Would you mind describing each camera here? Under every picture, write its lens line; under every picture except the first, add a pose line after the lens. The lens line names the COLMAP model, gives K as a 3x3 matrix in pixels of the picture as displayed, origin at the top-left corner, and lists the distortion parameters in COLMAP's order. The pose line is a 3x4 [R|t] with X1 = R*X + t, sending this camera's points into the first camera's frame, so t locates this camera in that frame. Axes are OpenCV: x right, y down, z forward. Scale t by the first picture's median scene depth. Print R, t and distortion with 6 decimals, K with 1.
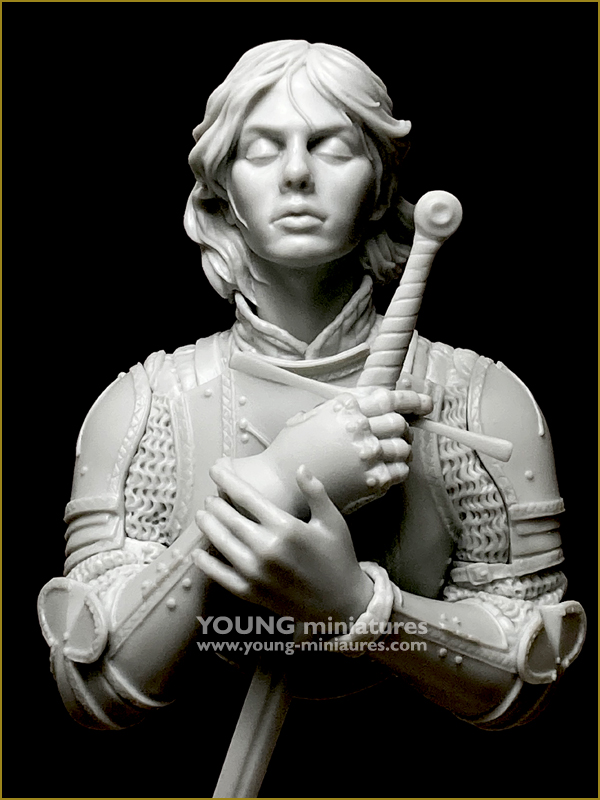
lens RADIAL K [[2037.0, 0, 299.2], [0, 2037.0, 399.2], [0, 0, 1]] dist [0.127075, 0.000000]
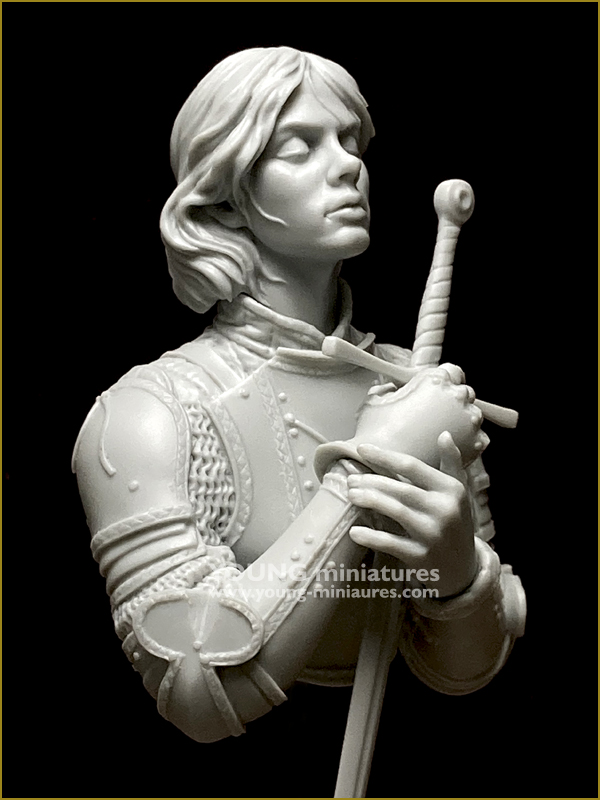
lens RADIAL K [[2154.1, 0, 300.2], [0, 2154.1, 399.9], [0, 0, 1]] dist [0.028755, 0.000000]
pose [[0.847428, -0.083803, 0.524254, -0.580389], [0.123553, 0.991481, -0.041228, 0.047280], [-0.516333, 0.099711, 0.850563, 0.085930]]
